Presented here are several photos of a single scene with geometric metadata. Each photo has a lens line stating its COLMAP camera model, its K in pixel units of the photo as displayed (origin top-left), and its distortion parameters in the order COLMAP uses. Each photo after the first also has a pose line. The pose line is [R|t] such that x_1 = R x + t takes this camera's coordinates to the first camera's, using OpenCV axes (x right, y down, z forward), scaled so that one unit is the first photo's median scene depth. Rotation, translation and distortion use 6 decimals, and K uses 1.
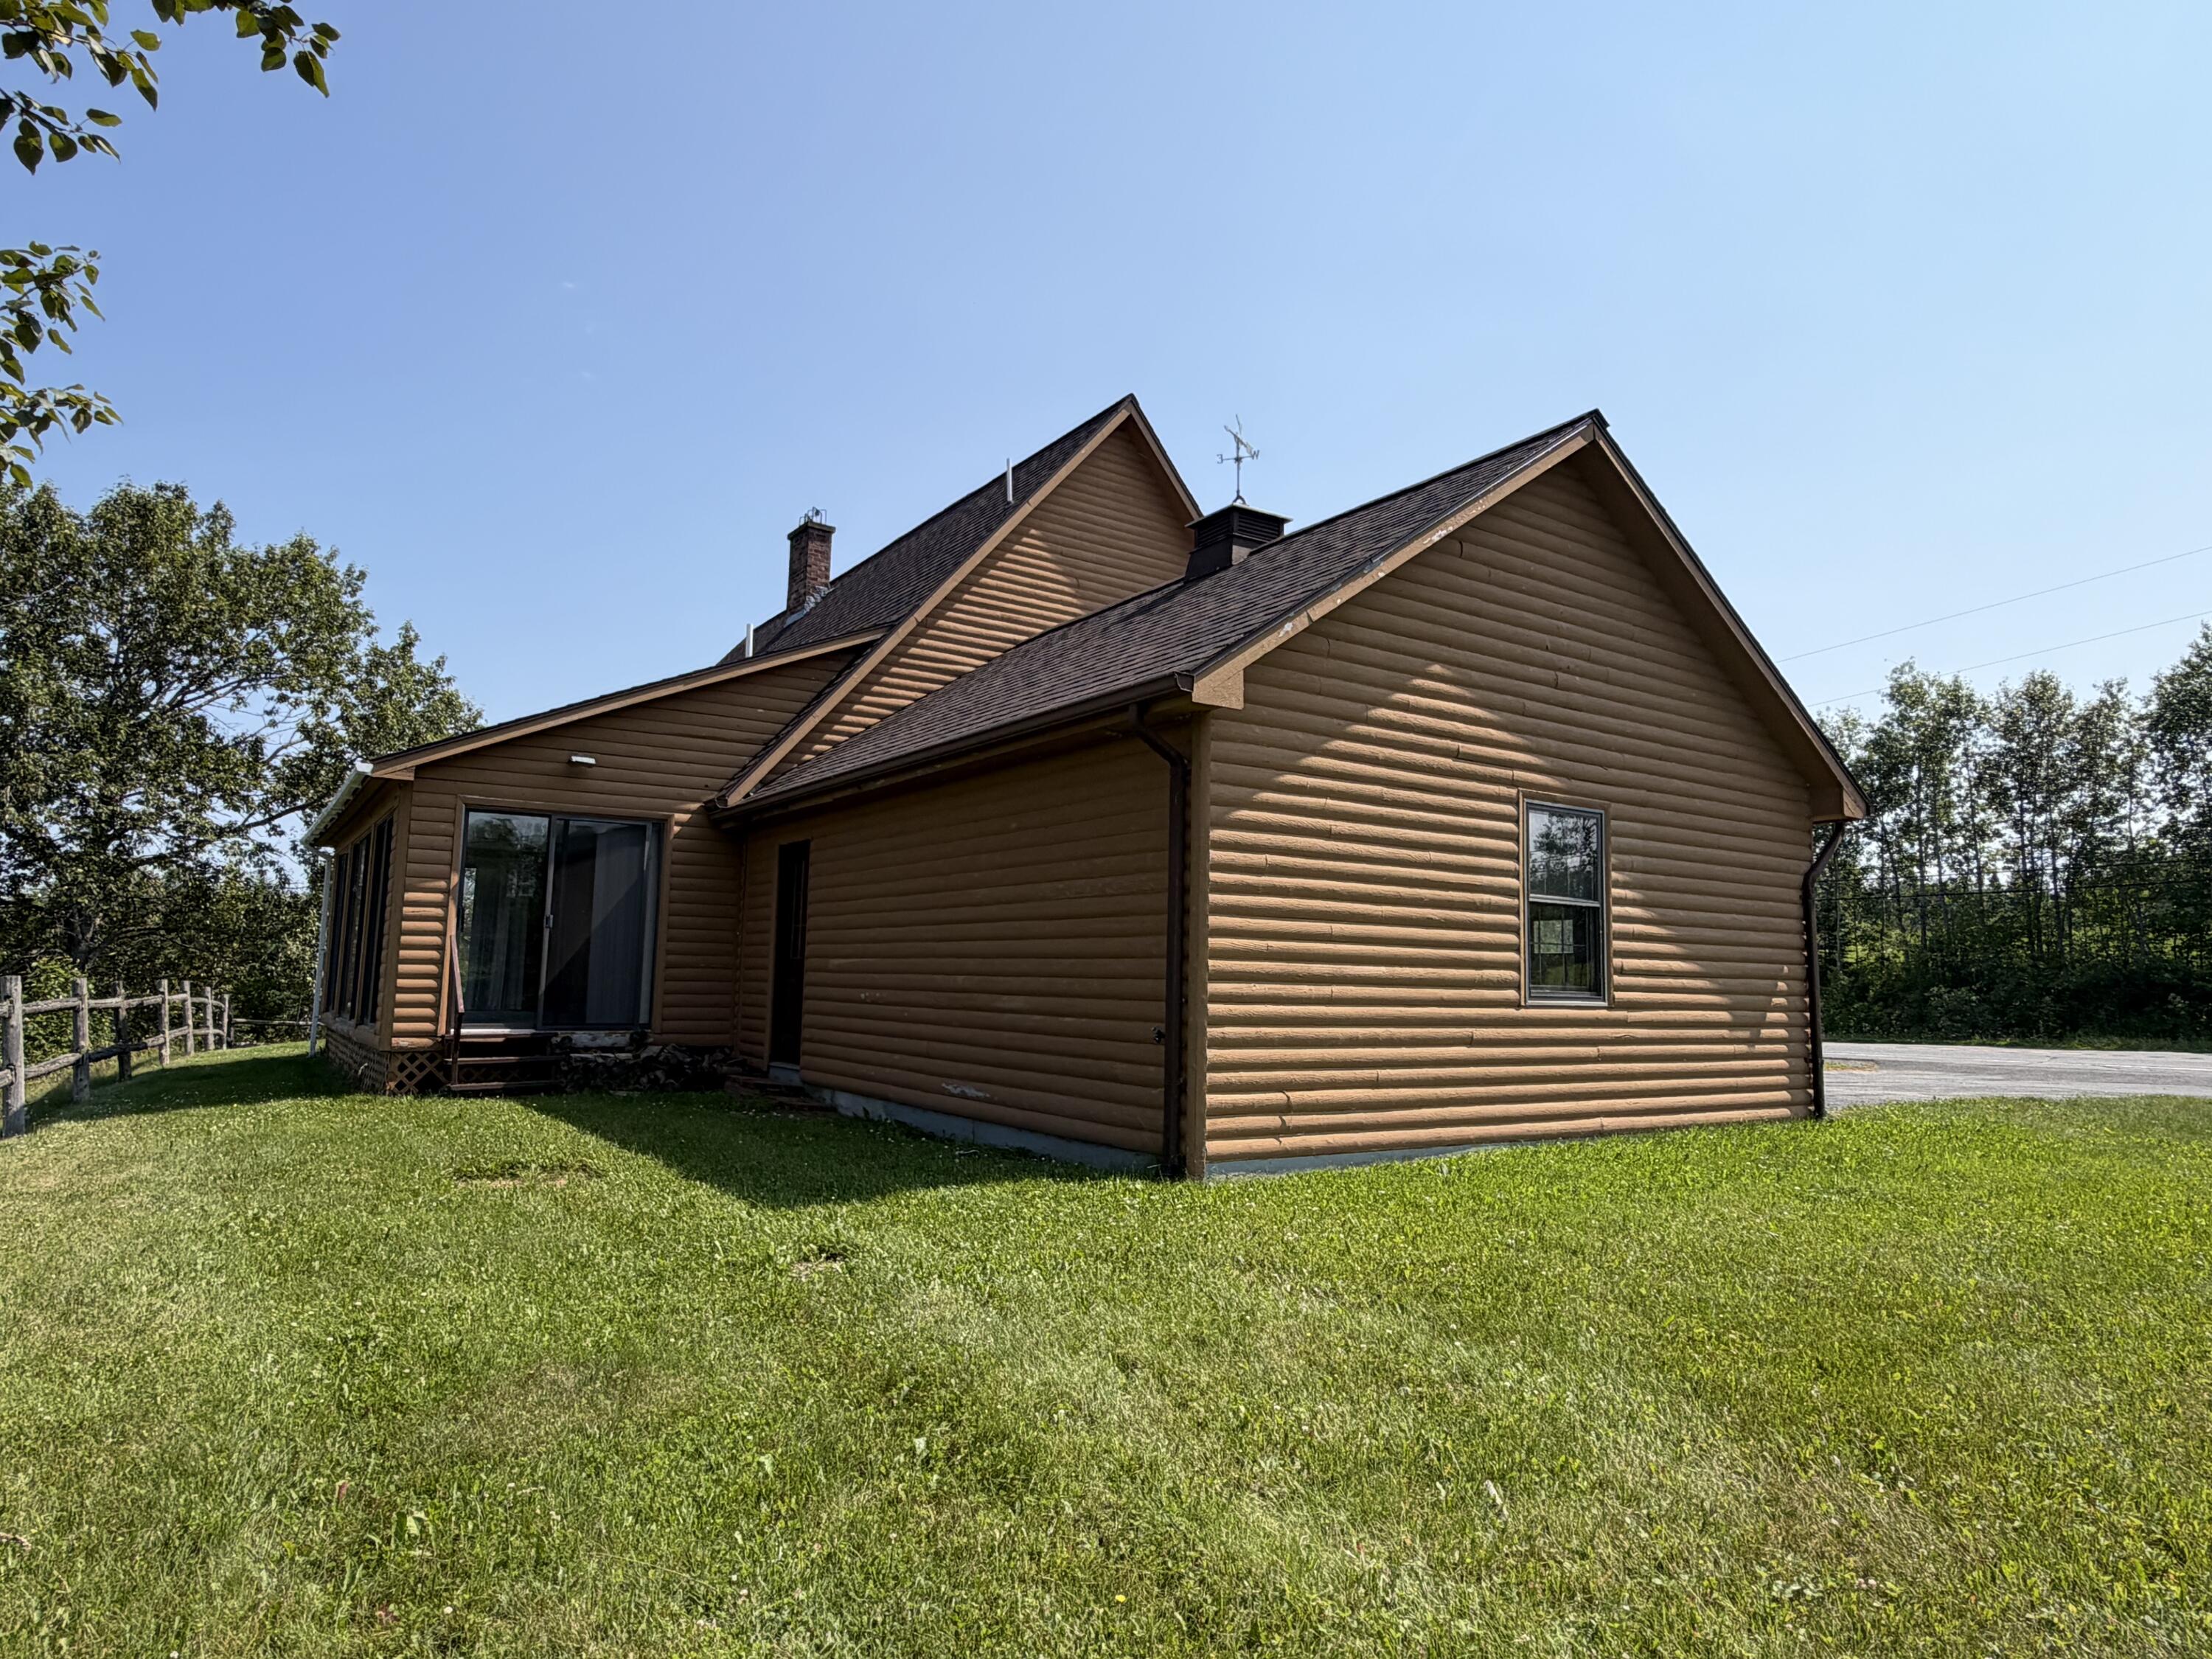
lens RADIAL K [[1338.9, 0, 1092.5], [0, 1338.9, 823.8], [0, 0, 1]] dist [-0.006330, -0.001691]
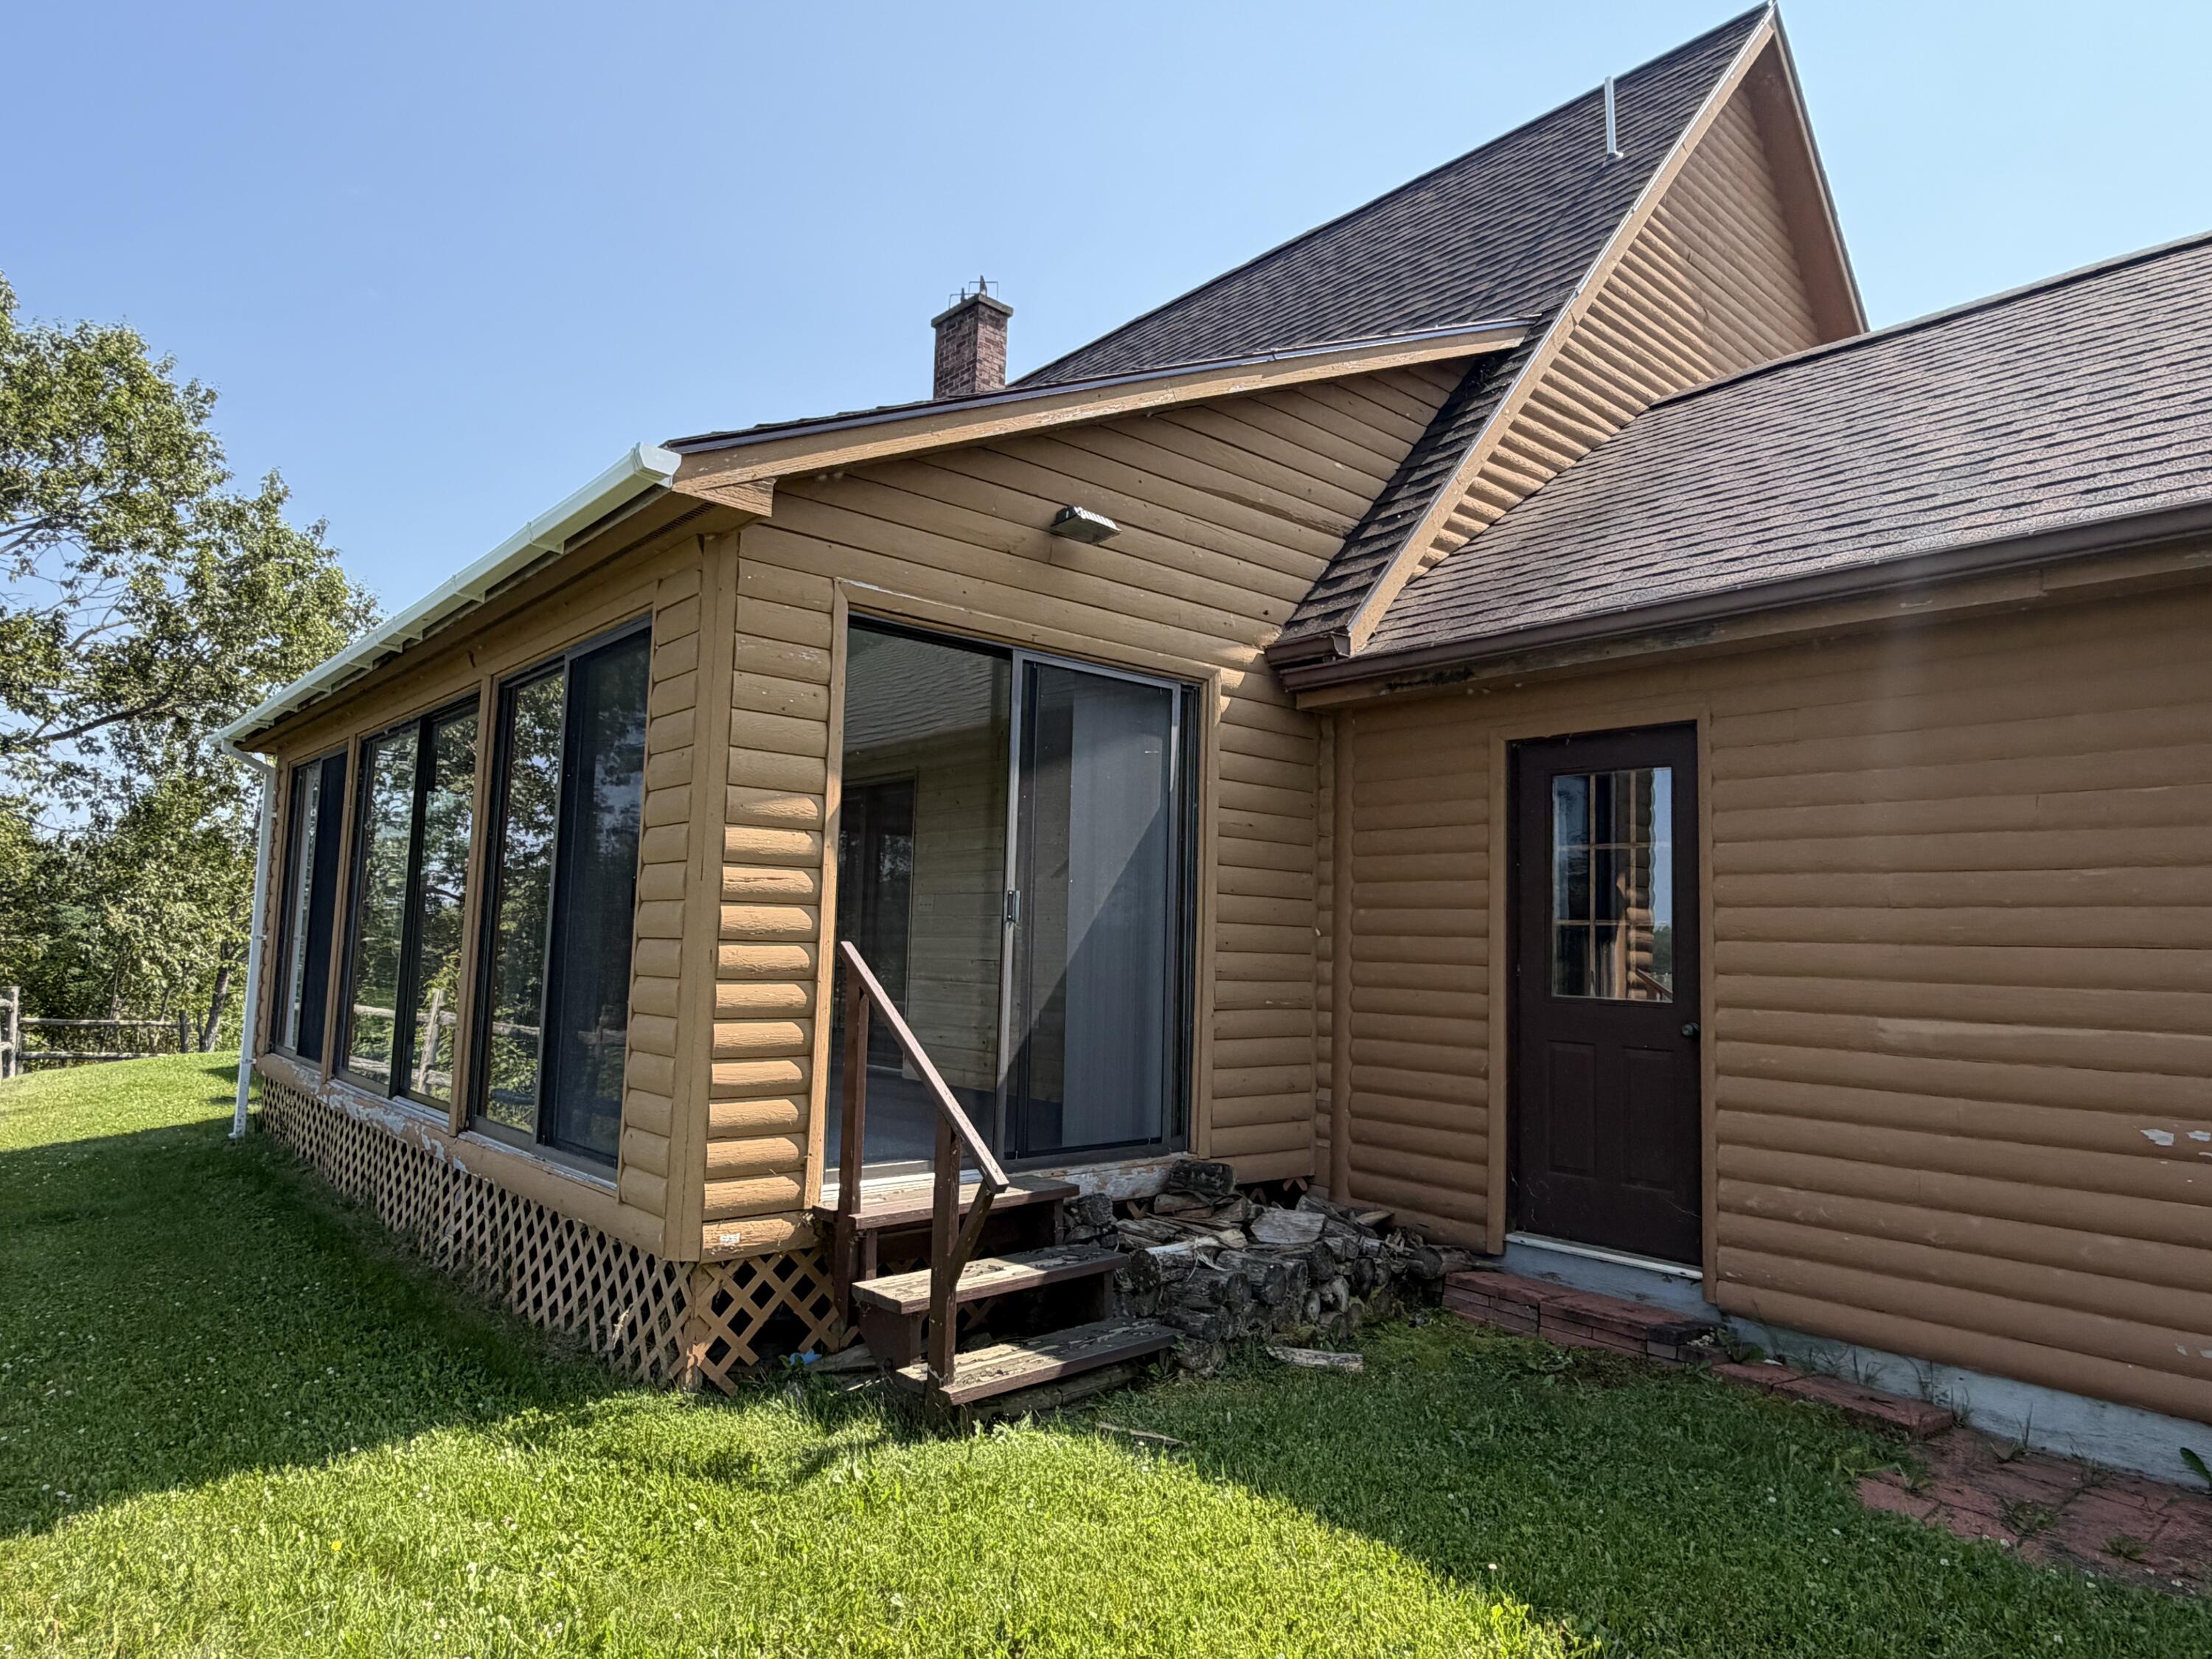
lens RADIAL K [[1381.5, 0, 1106.0], [0, 1381.5, 829.5], [0, 0, 1]] dist [-0.002163, 0.003708]
pose [[0.993066, 0.019803, 0.115877, -0.215846], [-0.023320, 0.999305, 0.029070, 0.018352], [-0.115221, -0.031570, 0.992838, 0.289669]]
